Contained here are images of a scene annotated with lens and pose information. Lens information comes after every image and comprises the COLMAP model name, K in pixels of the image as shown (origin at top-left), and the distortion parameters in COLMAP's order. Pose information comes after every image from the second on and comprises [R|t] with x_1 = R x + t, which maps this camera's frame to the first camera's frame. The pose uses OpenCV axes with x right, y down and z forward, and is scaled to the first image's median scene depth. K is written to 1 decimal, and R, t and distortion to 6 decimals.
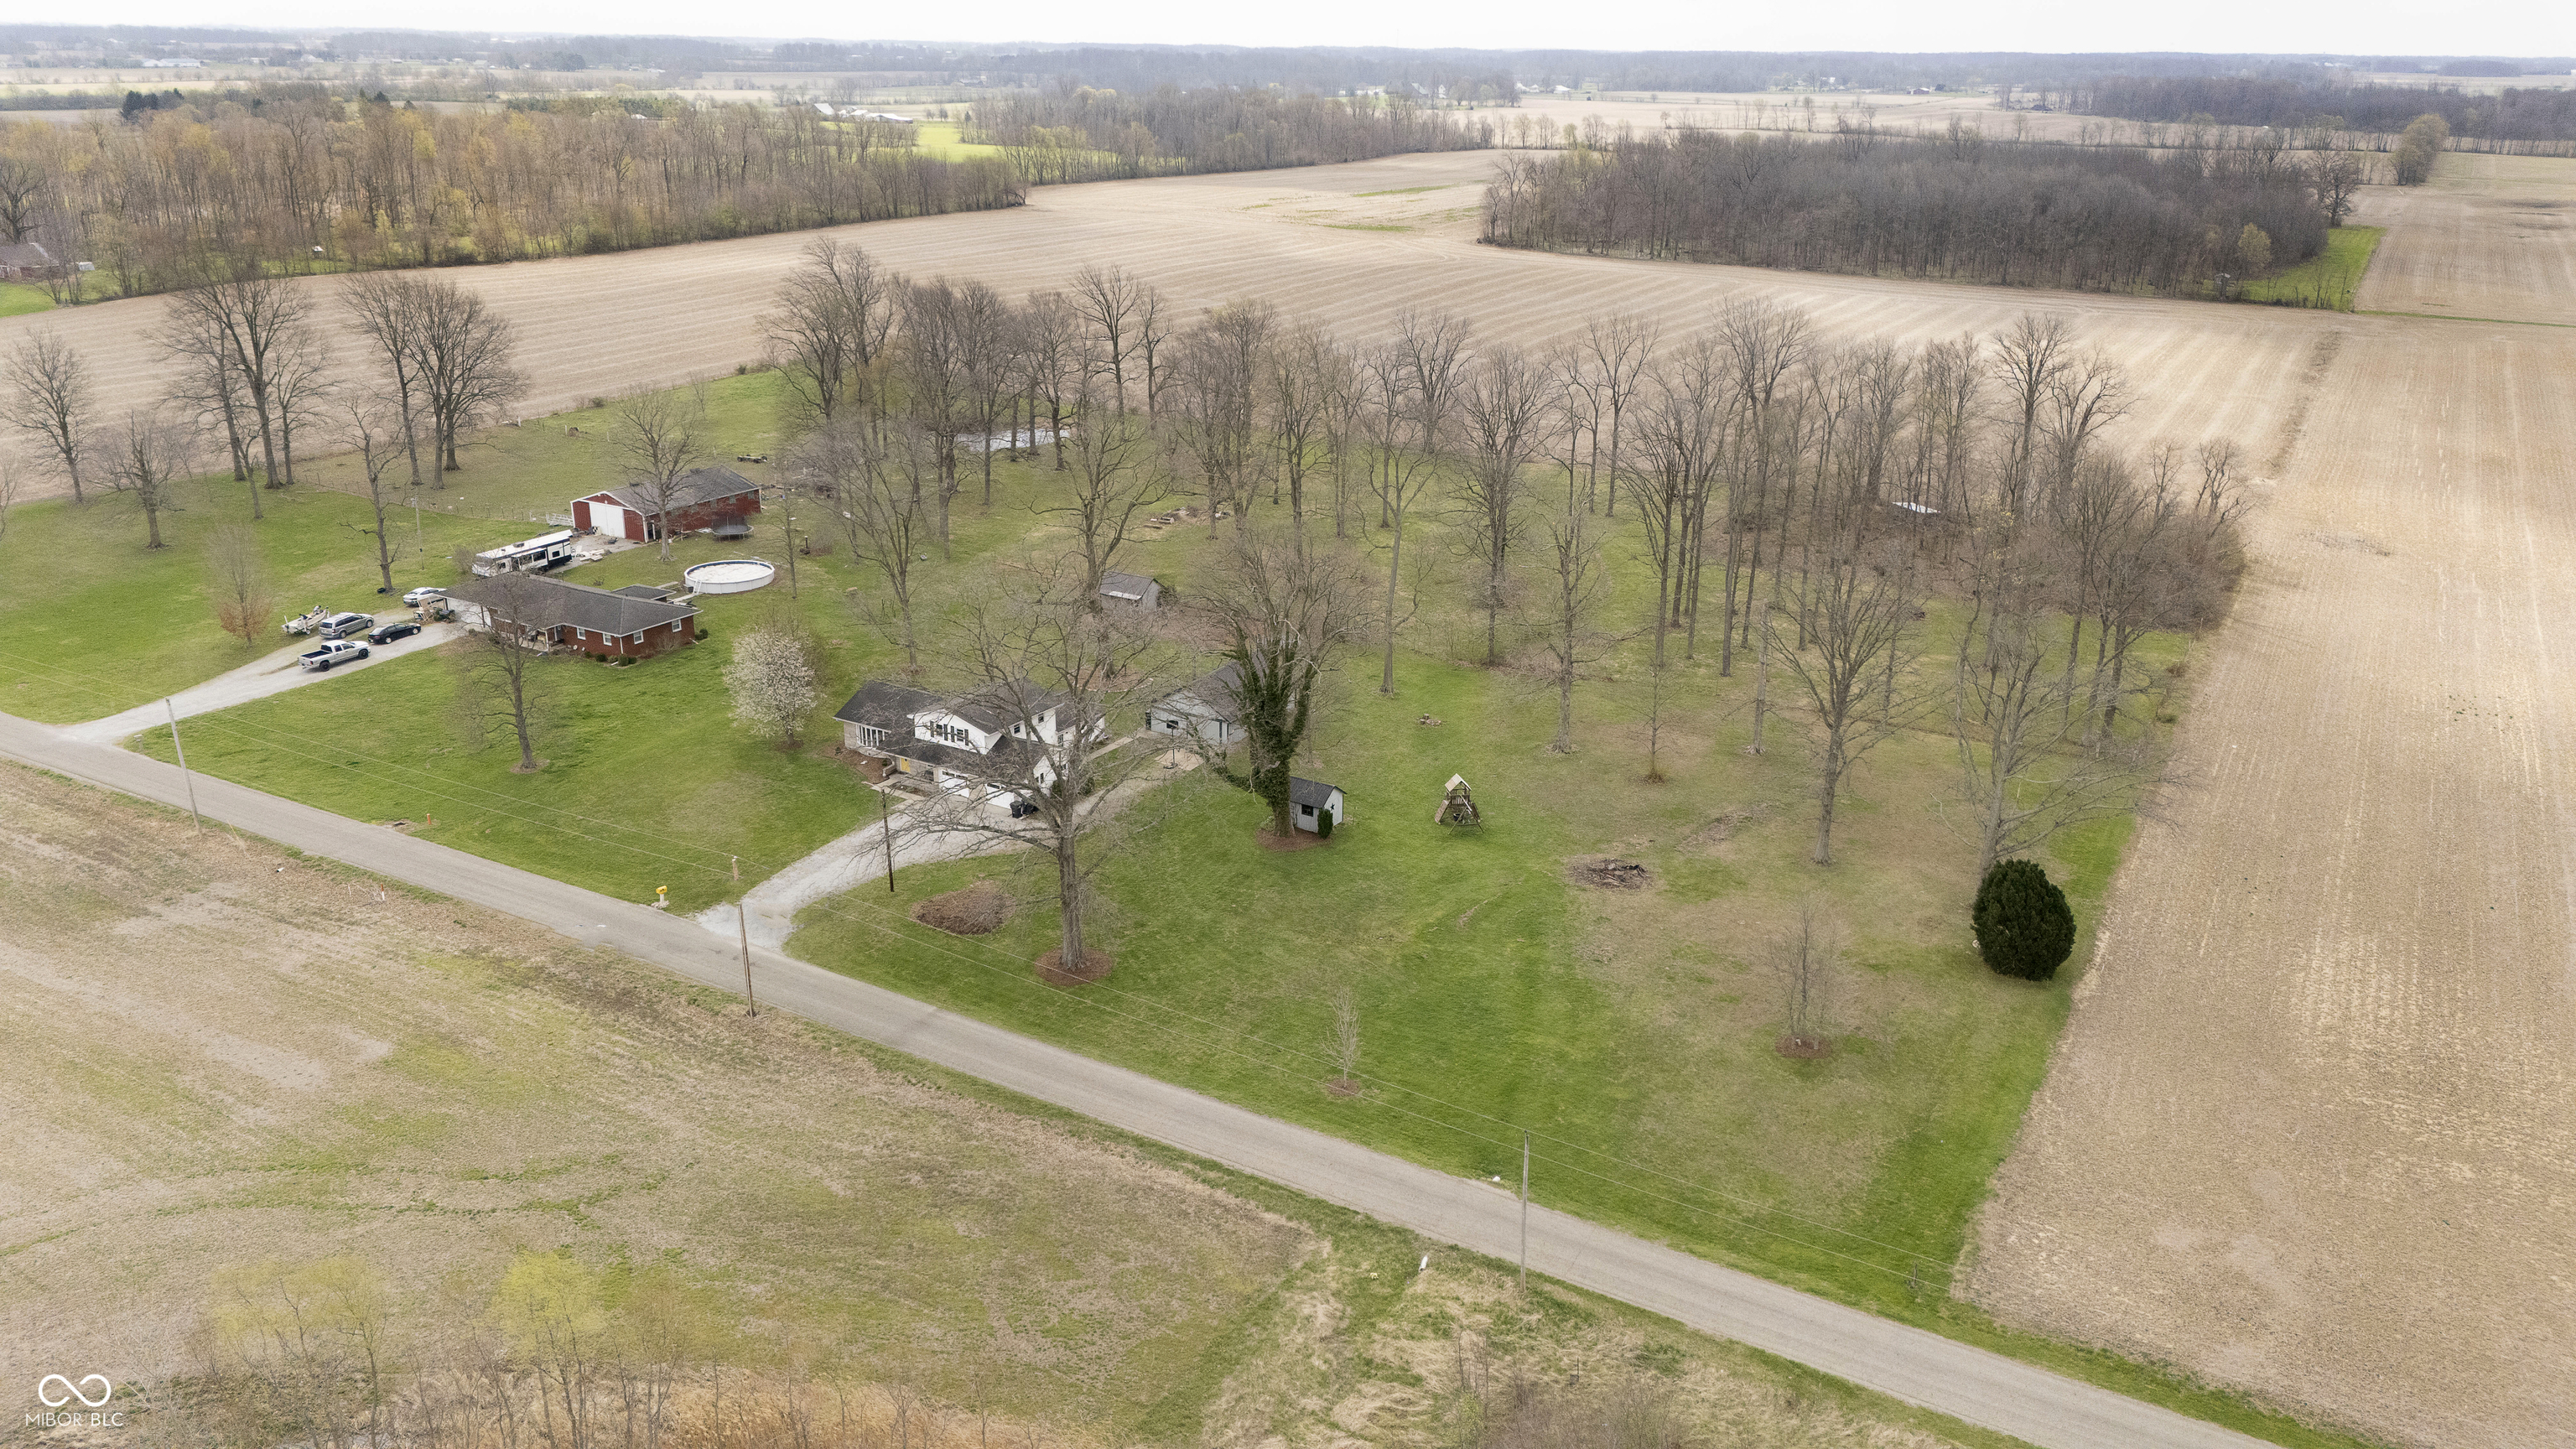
lens RADIAL K [[1882.4, 0, 1292.8], [0, 1882.4, 715.1], [0, 0, 1]] dist [0.071071, -0.067616]
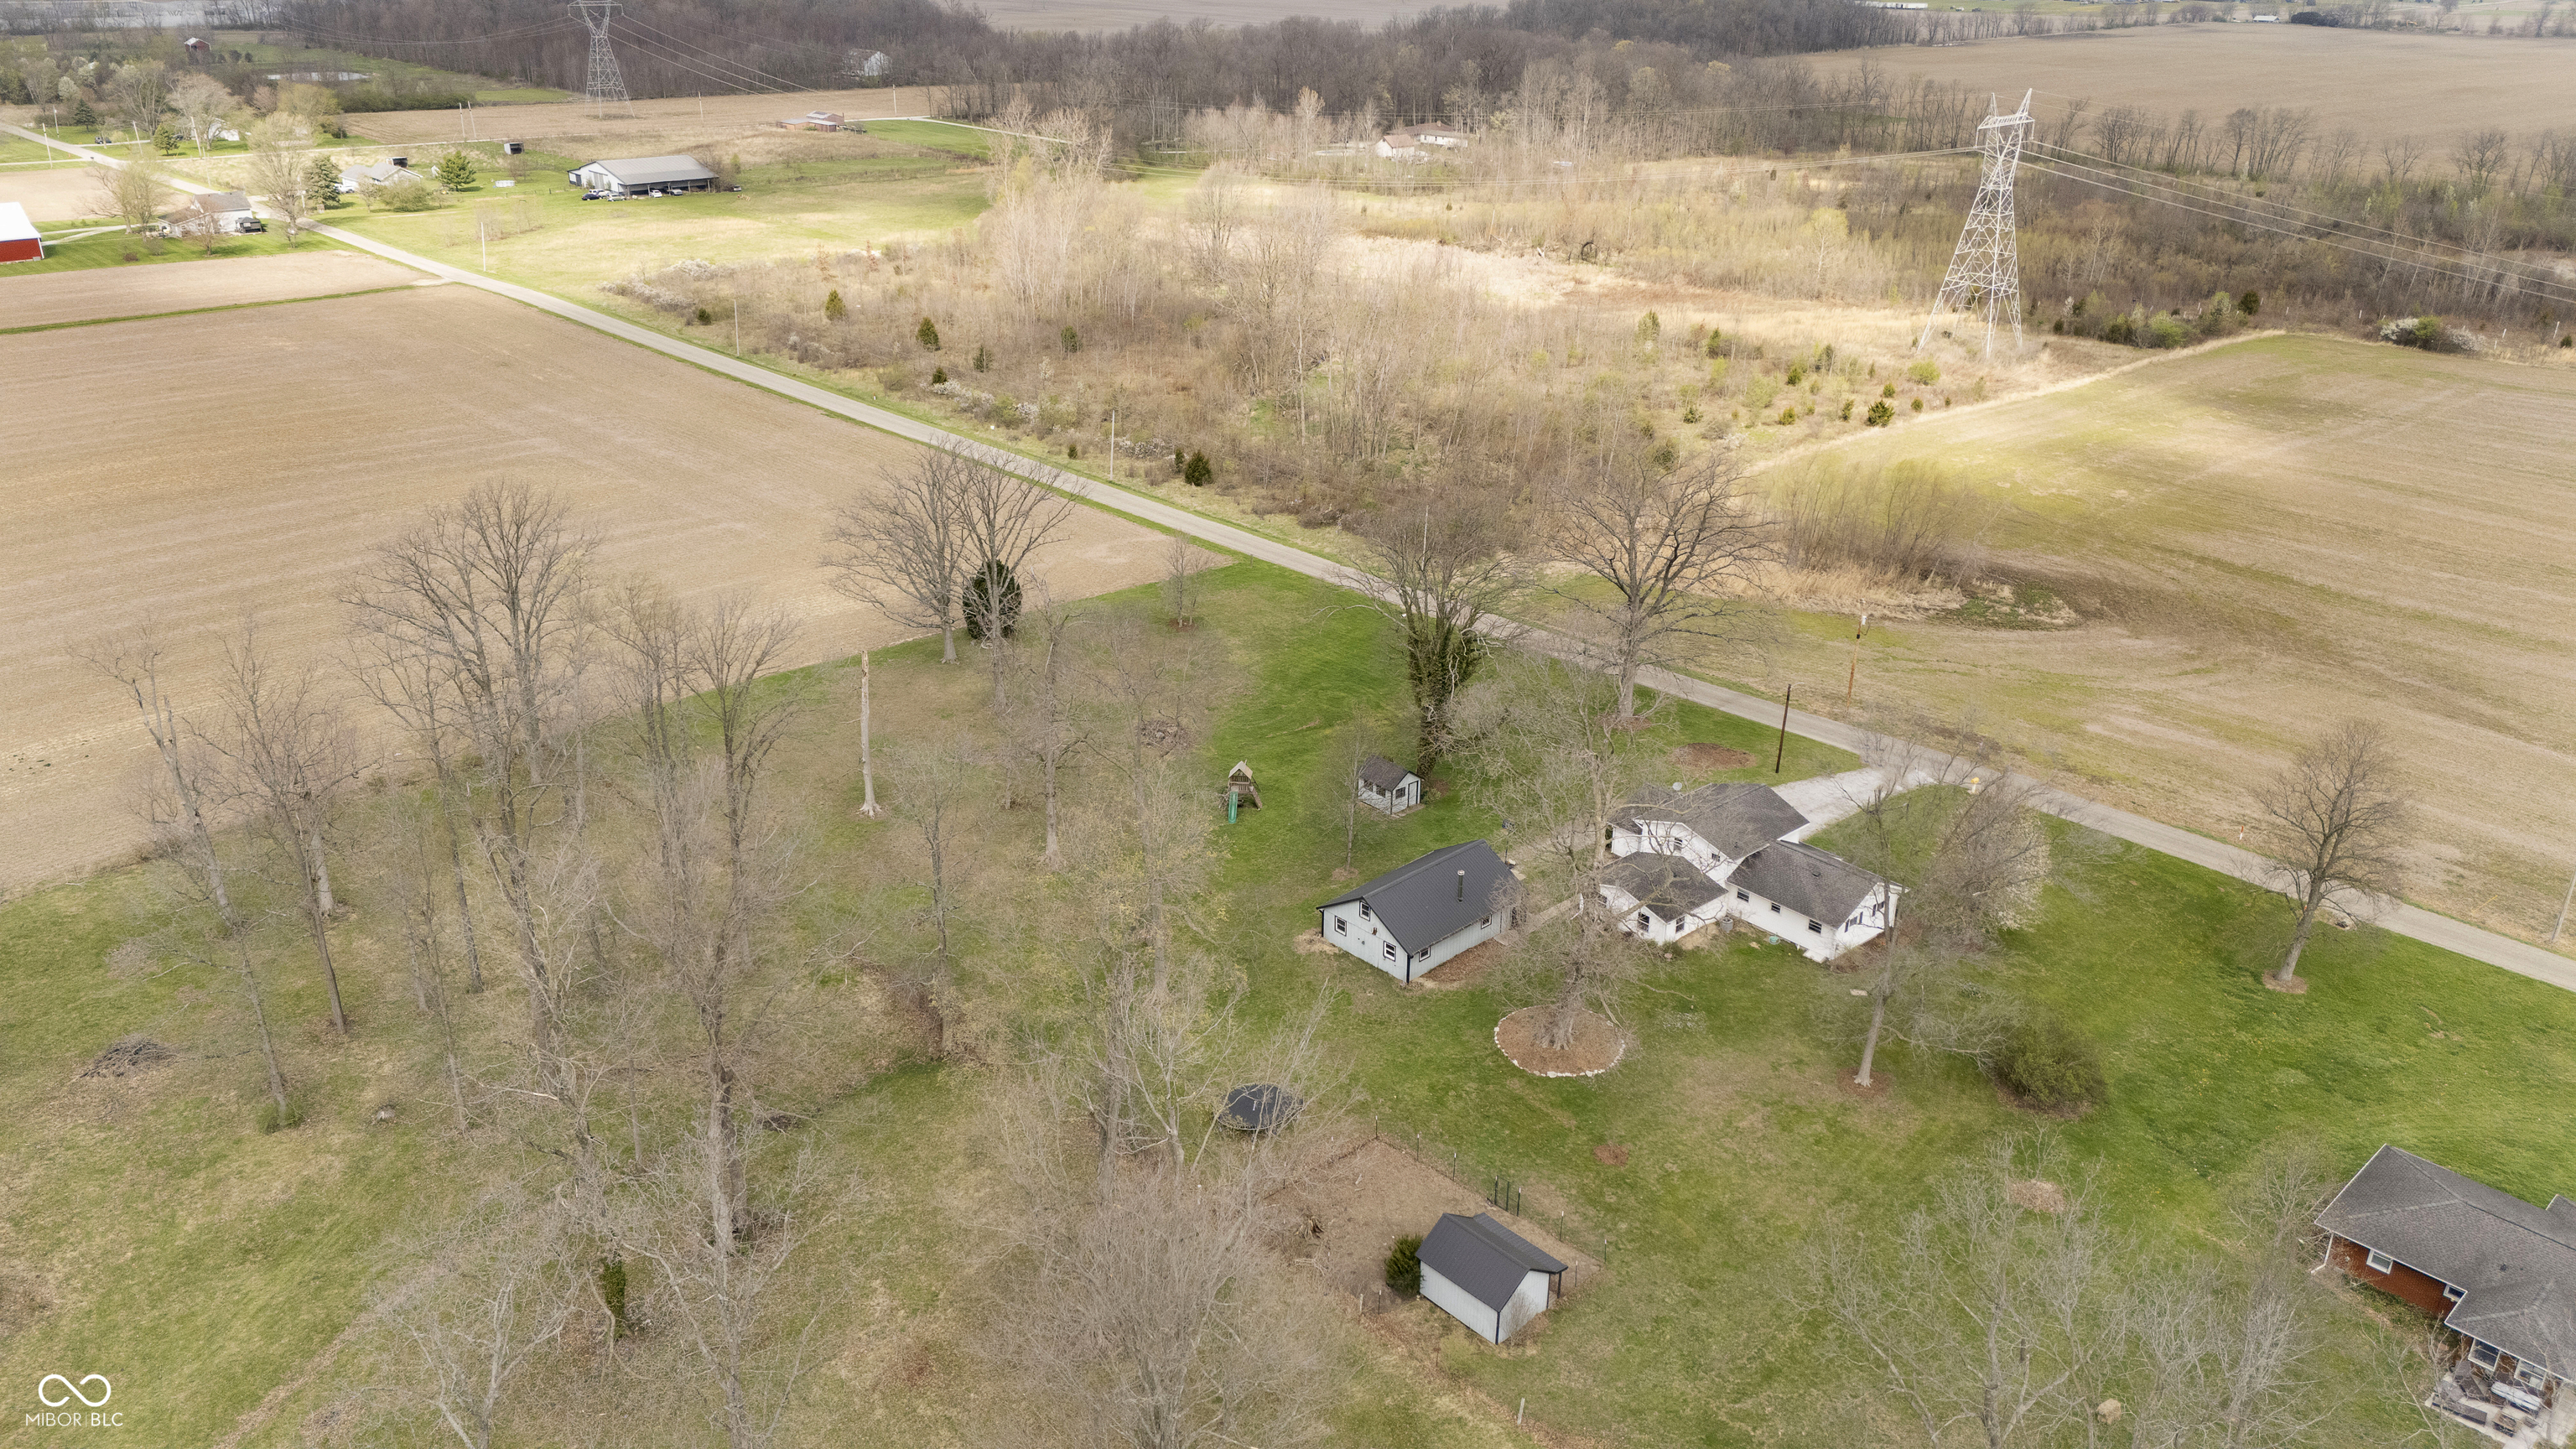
lens RADIAL K [[1882.4, 0, 1277.9], [0, 1882.4, 713.5], [0, 0, 1]] dist [0.071071, -0.067616]
pose [[-0.957454, -0.133385, 0.255910, -0.213443], [0.074507, 0.742455, 0.665739, -0.755184], [-0.278801, 0.656482, -0.700929, 1.913663]]
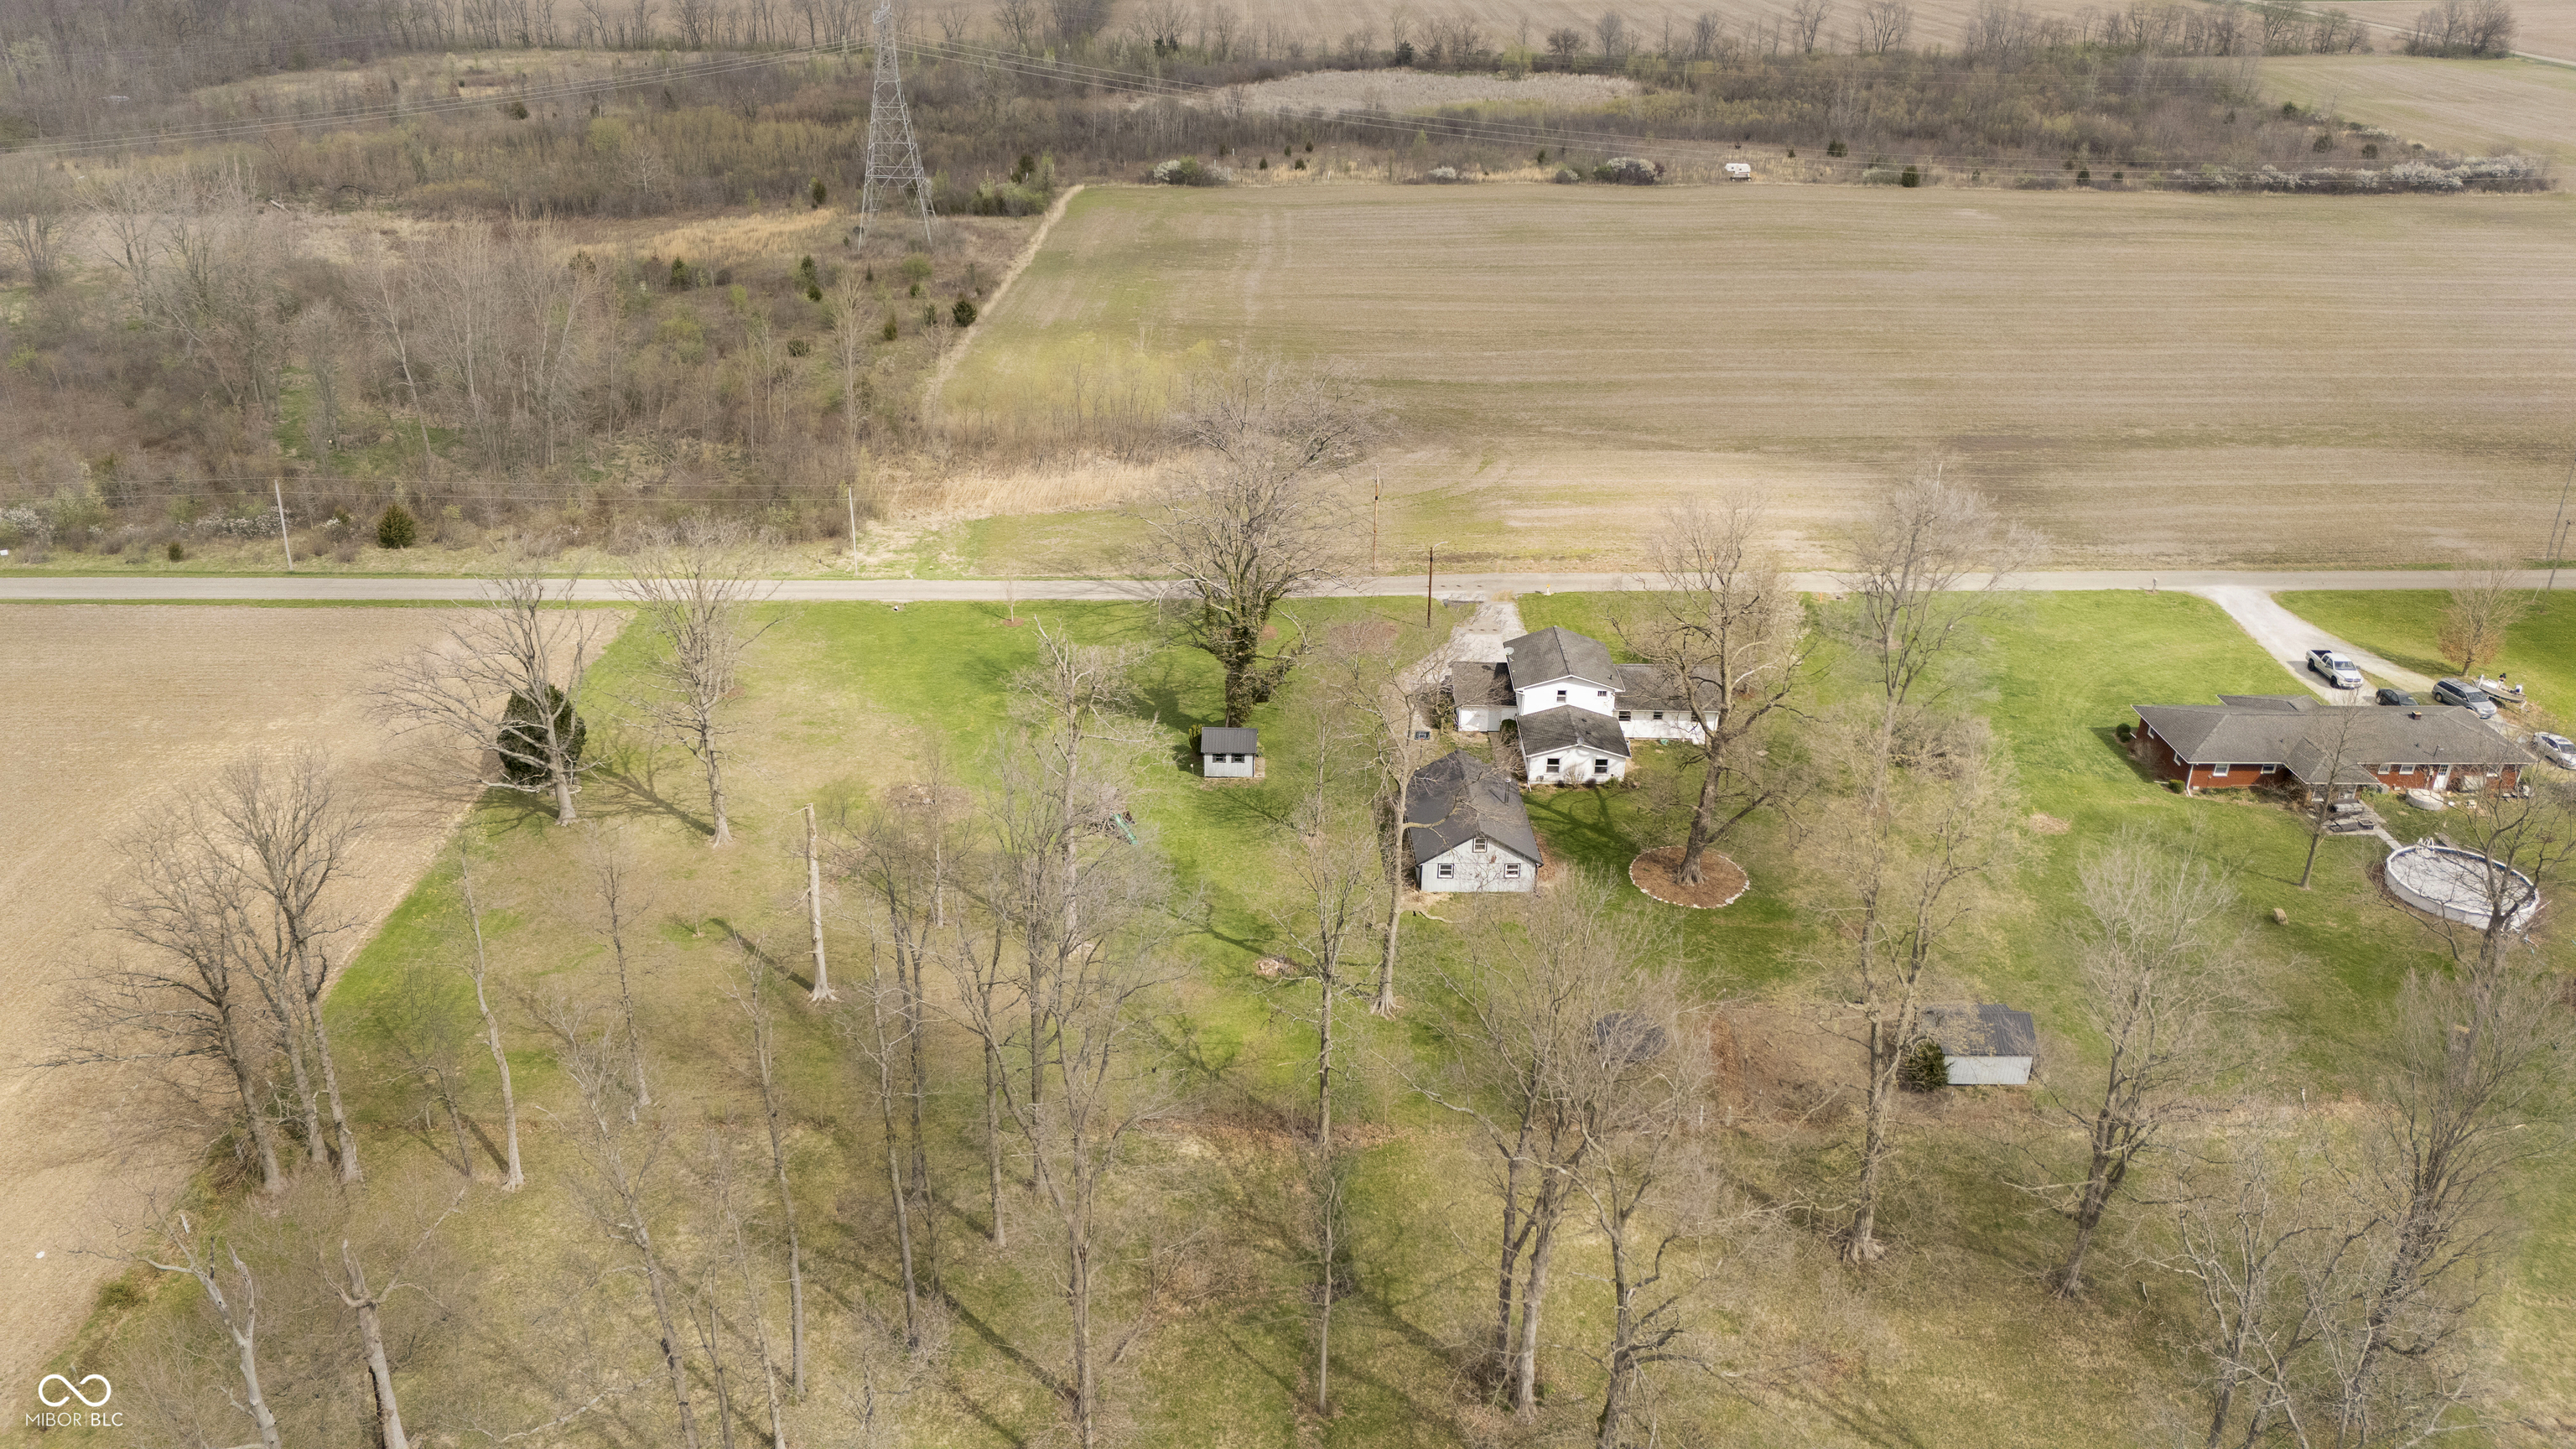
lens RADIAL K [[1882.4, 0, 1288.2], [0, 1882.4, 734.9], [0, 0, 1]] dist [0.071071, -0.067616]
pose [[-0.850943, 0.208525, -0.482093, 0.524525], [-0.200000, 0.720053, 0.664473, -0.712691], [0.485691, 0.661847, -0.571019, 1.769223]]
